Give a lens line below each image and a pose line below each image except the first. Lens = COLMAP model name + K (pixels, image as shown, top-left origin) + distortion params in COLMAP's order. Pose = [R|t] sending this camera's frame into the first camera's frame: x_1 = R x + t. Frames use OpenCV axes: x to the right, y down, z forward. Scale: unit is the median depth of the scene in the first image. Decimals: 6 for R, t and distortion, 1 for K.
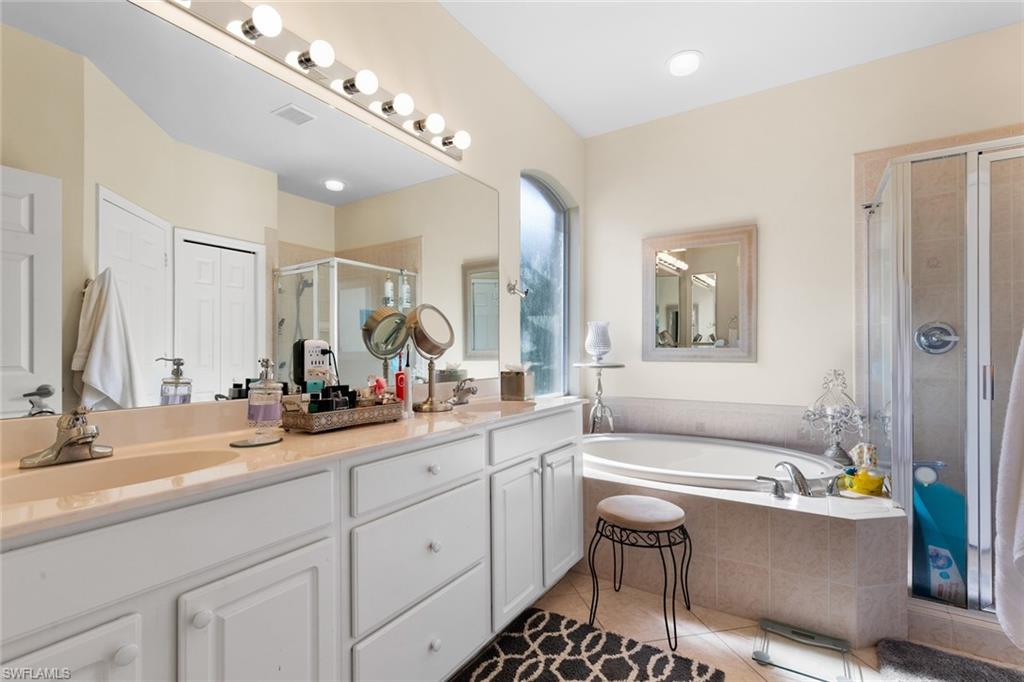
lens RADIAL K [[462.5, 0, 513.1], [0, 462.5, 347.7], [0, 0, 1]] dist [0.008616, -0.000896]
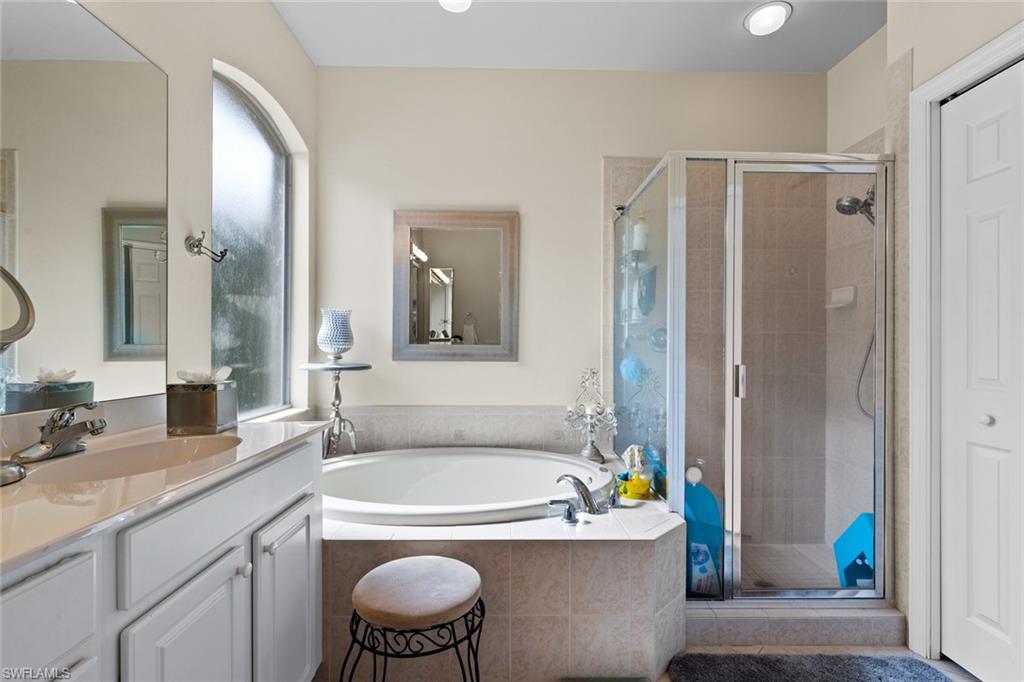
lens RADIAL K [[462.5, 0, 516.8], [0, 462.5, 346.6], [0, 0, 1]] dist [0.008616, -0.000896]
pose [[0.830815, 0.006196, 0.556514, 0.011967], [-0.010424, 0.999936, 0.004430, -0.001688], [-0.556451, -0.009482, 0.830827, 0.304824]]
